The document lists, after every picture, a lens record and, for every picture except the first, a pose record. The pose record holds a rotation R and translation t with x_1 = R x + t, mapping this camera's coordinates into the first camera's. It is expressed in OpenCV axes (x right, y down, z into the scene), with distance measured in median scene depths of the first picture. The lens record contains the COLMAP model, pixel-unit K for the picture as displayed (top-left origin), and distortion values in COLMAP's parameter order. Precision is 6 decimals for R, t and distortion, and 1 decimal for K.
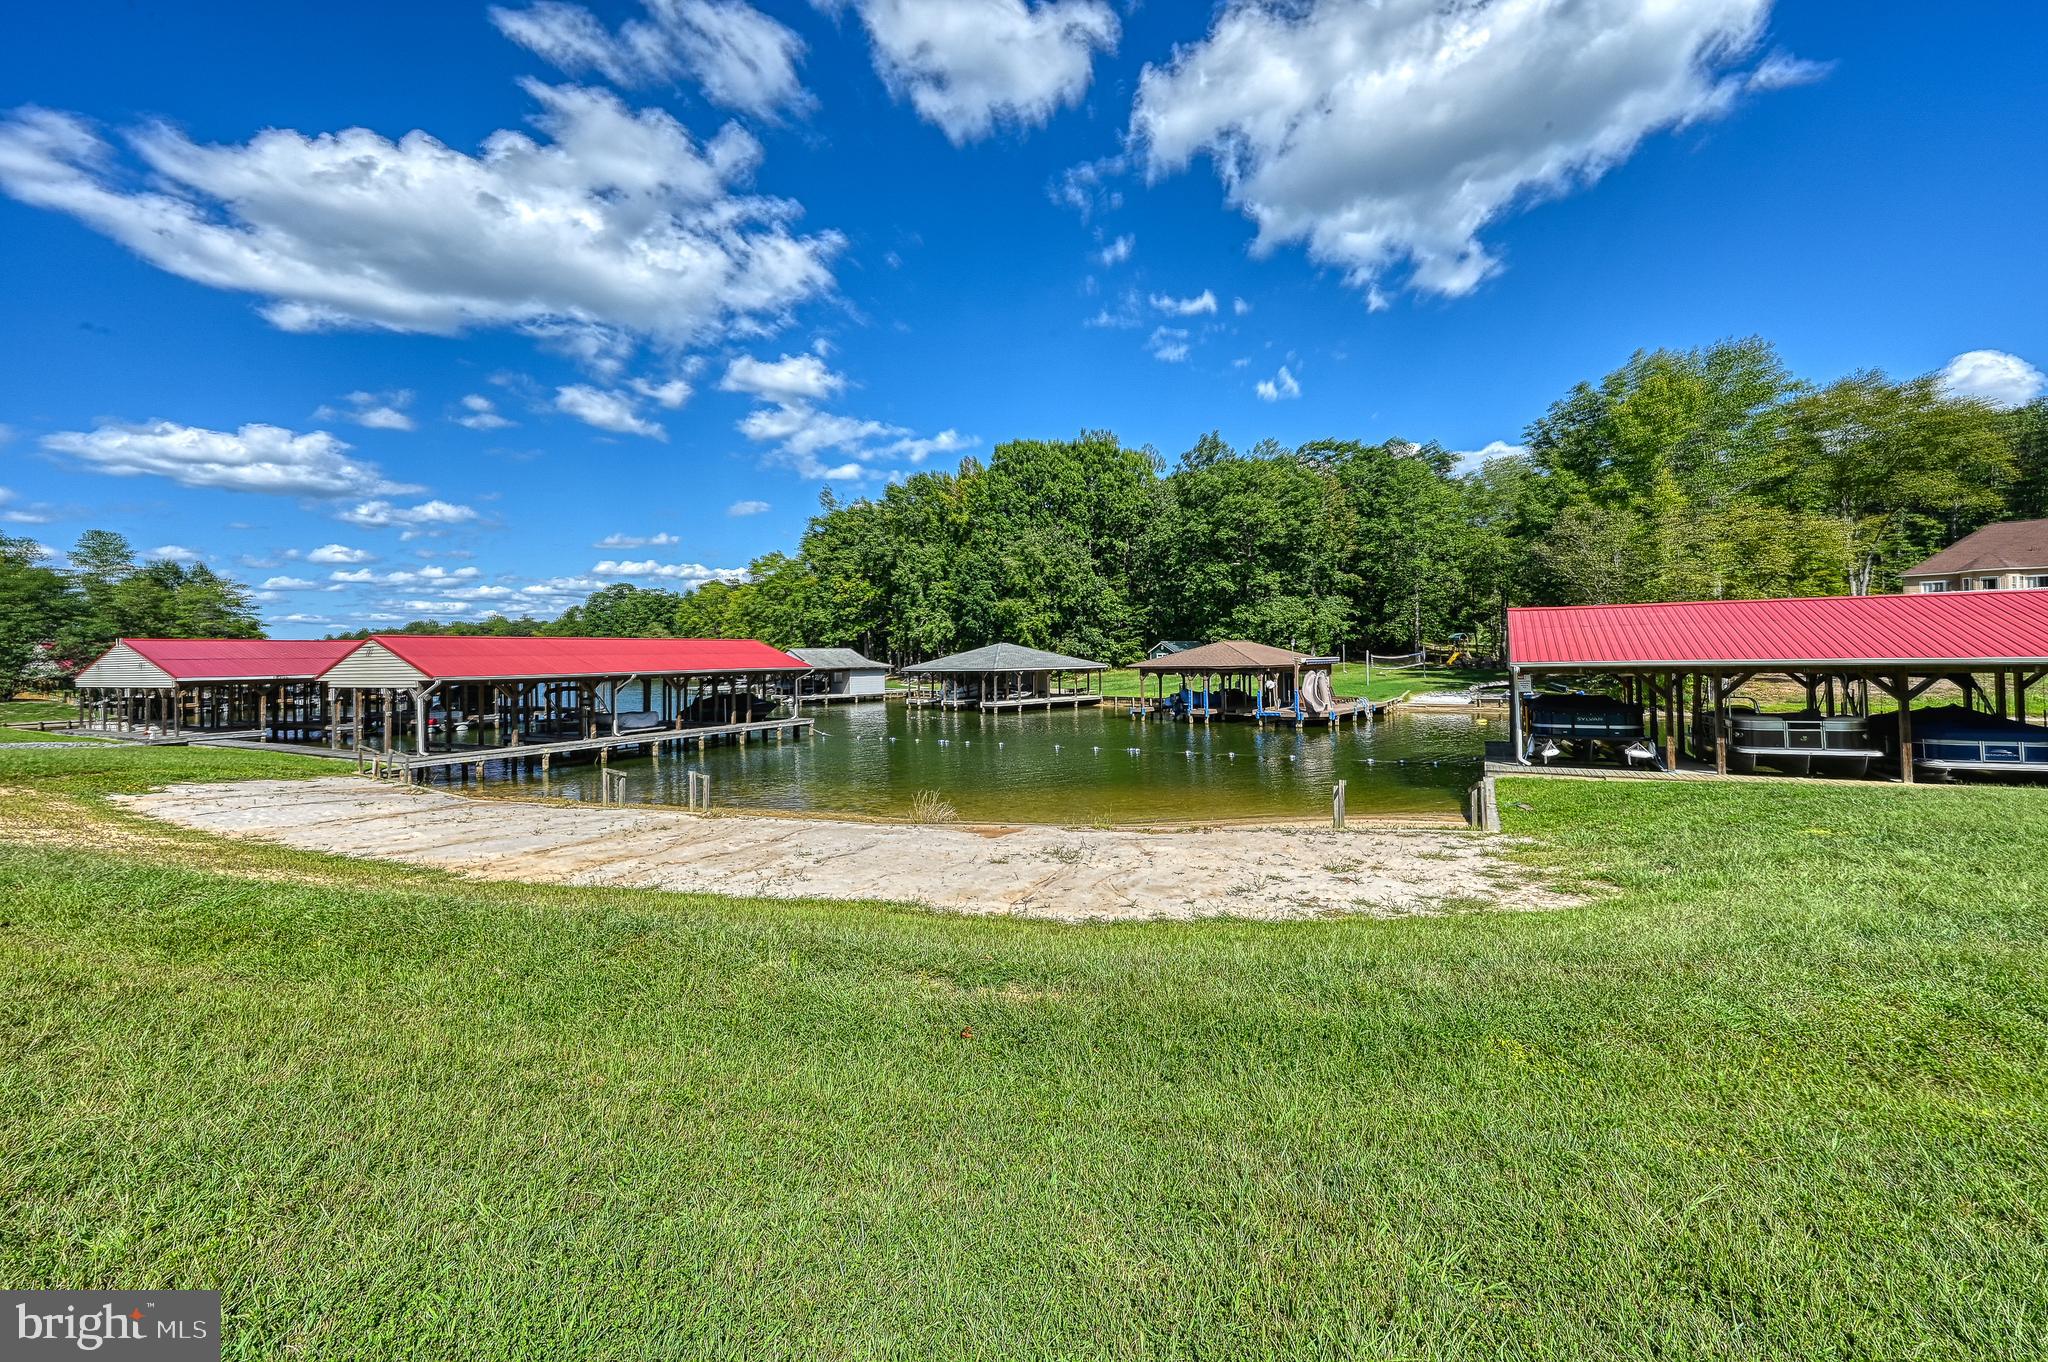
lens RADIAL K [[791.0, 0, 1034.3], [0, 791.0, 682.9], [0, 0, 1]] dist [-0.006261, -0.001510]
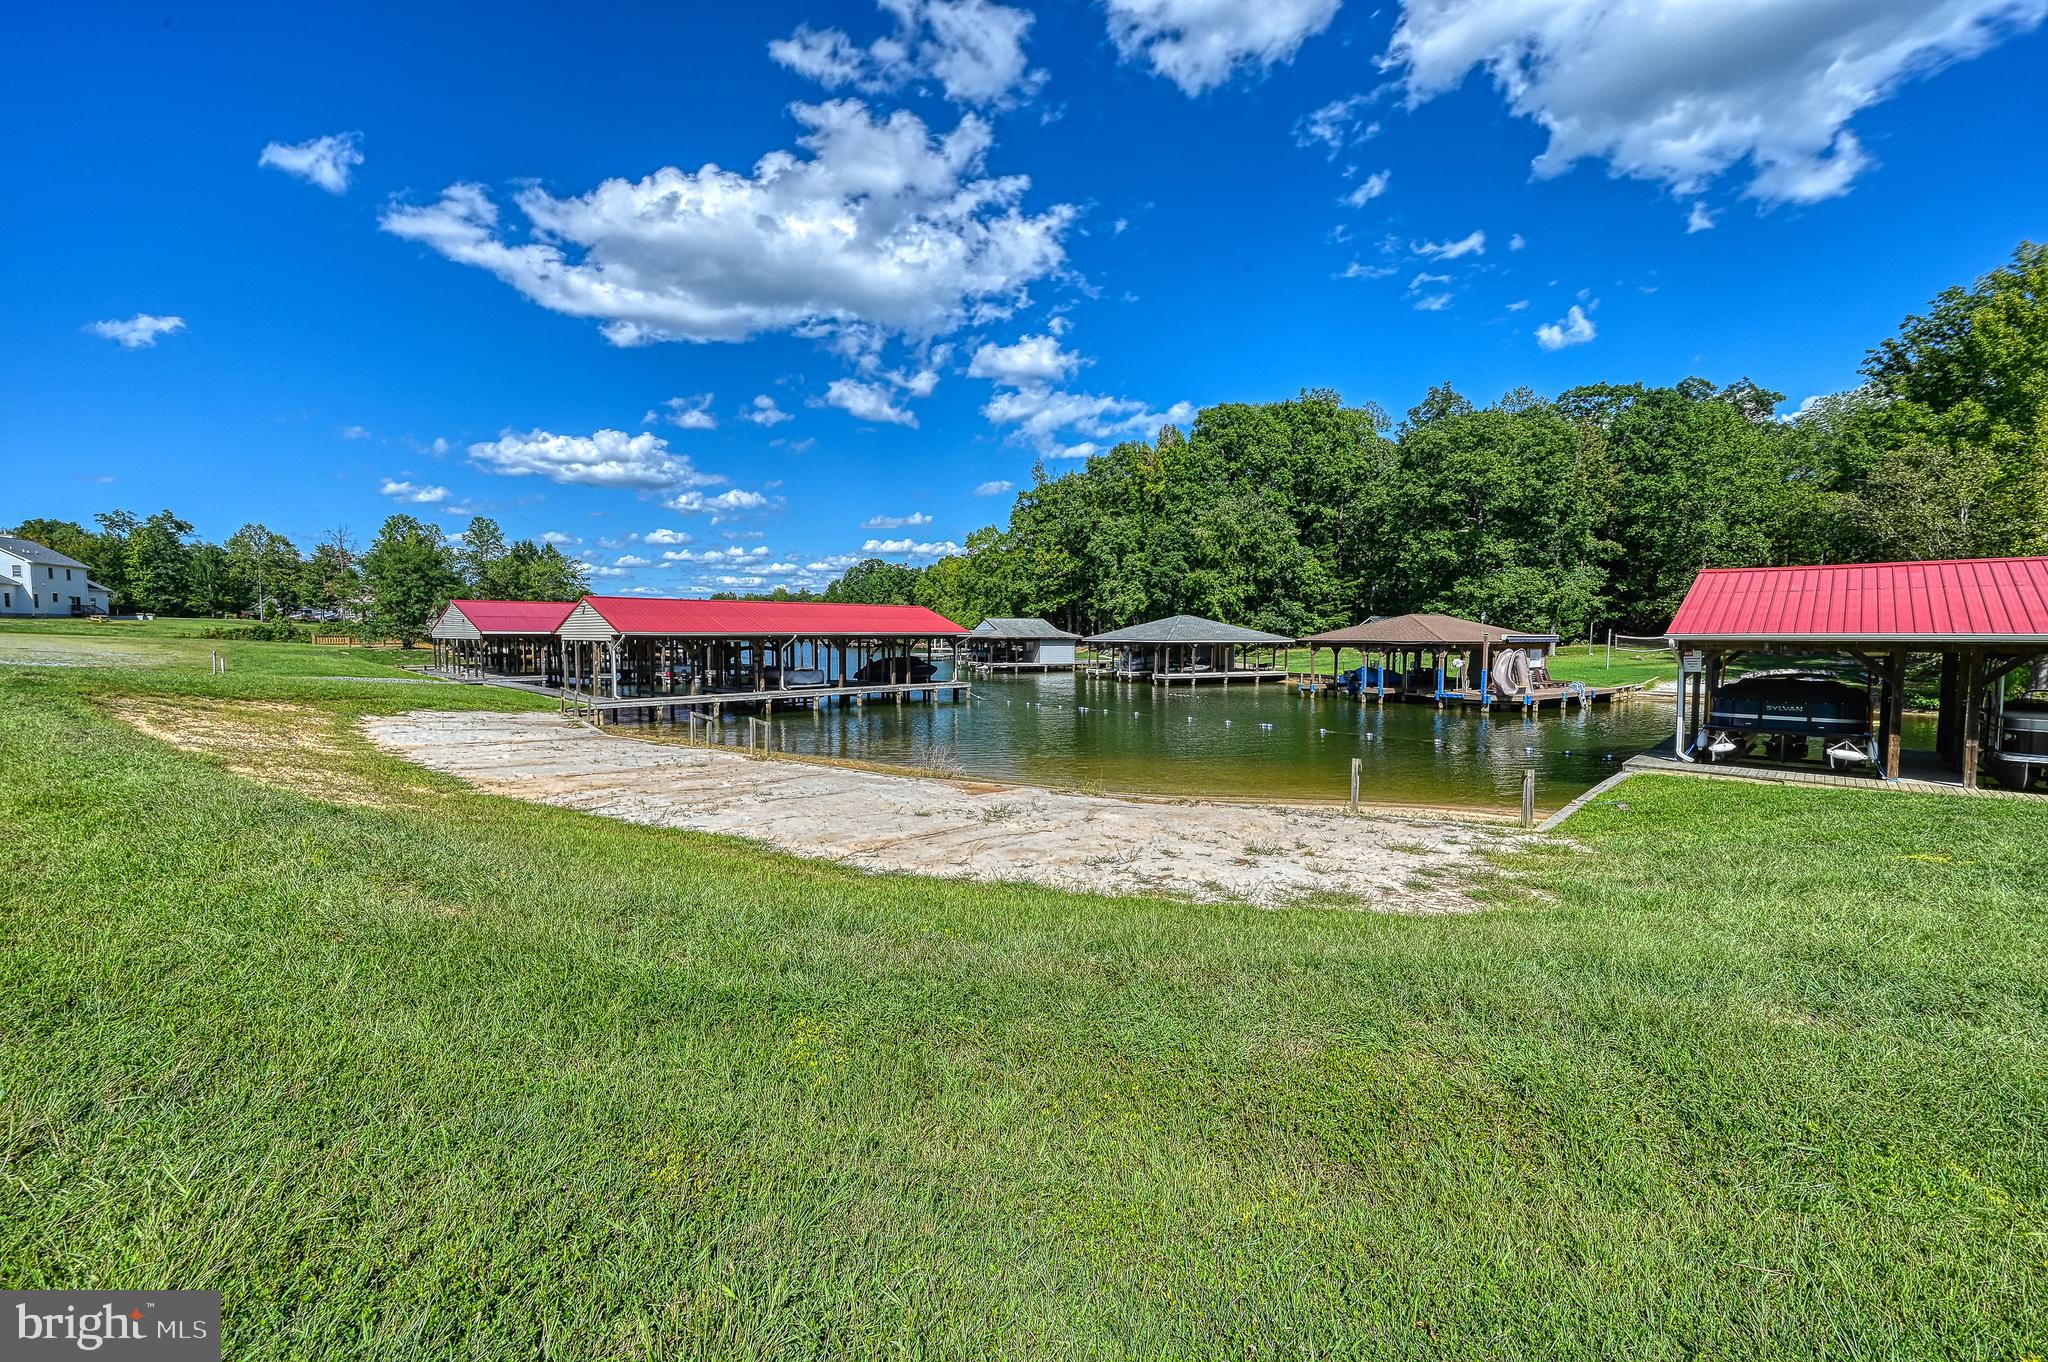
lens RADIAL K [[791.0, 0, 1054.2], [0, 791.0, 681.1], [0, 0, 1]] dist [-0.006261, -0.001510]
pose [[0.963361, 0.034581, -0.265969, 0.046398], [-0.027133, 0.999131, 0.031627, 0.003108], [0.266831, -0.023251, 0.963463, 0.011959]]
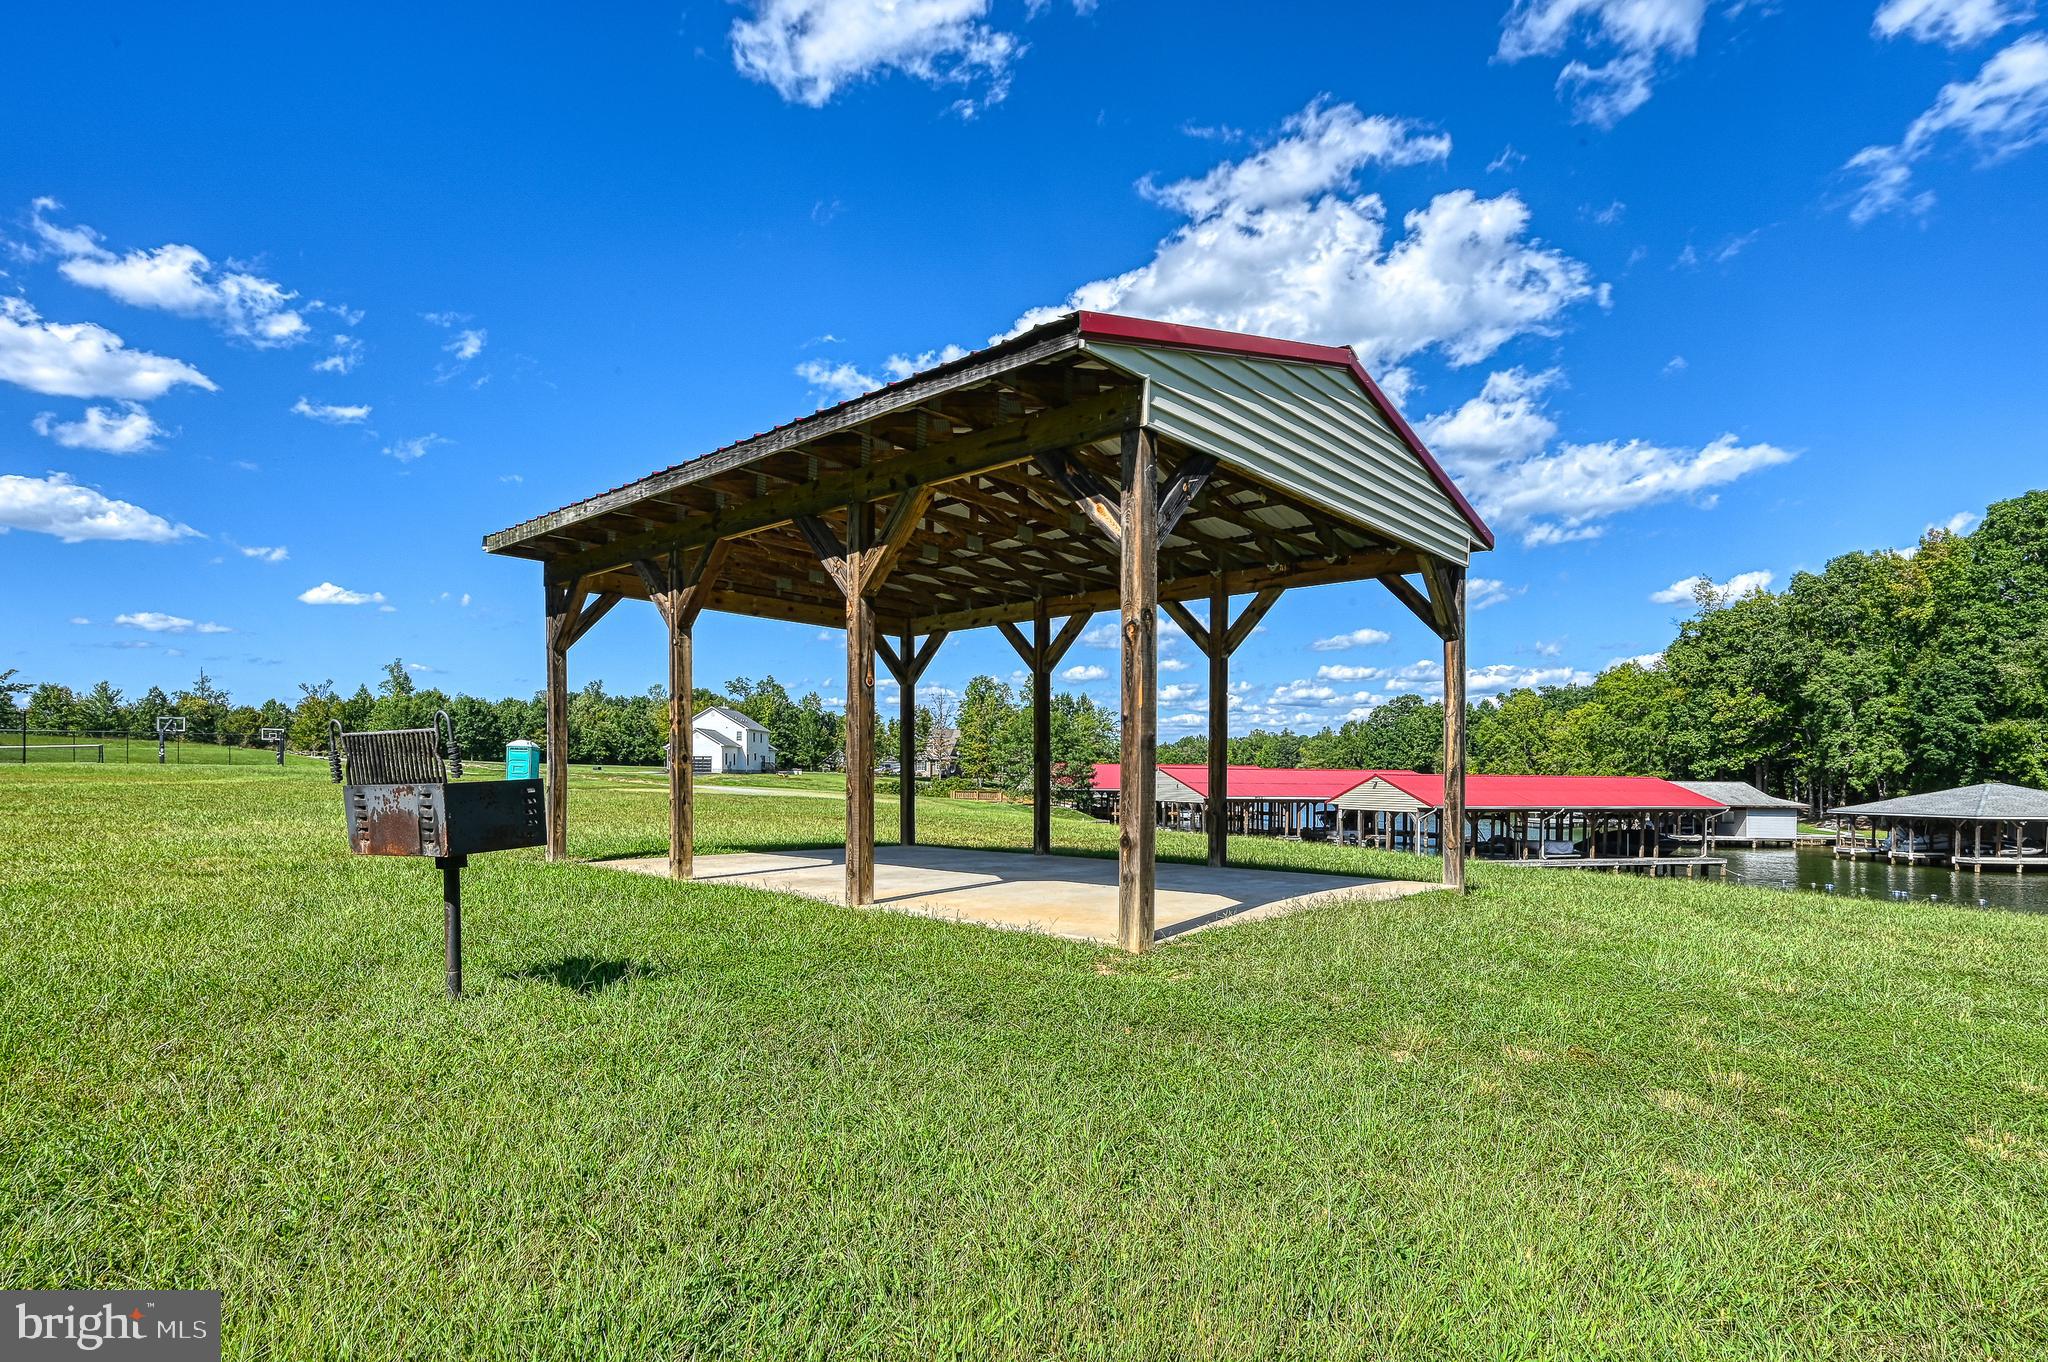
lens RADIAL K [[1032.2, 0, 1035.4], [0, 1032.2, 764.3], [0, 0, 1]] dist [0.010606, -0.000980]
pose [[0.701079, 0.011255, -0.712995, 0.019197], [-0.044084, 0.998647, -0.027583, 0.000285], [0.711720, 0.050769, 0.700627, -0.247159]]
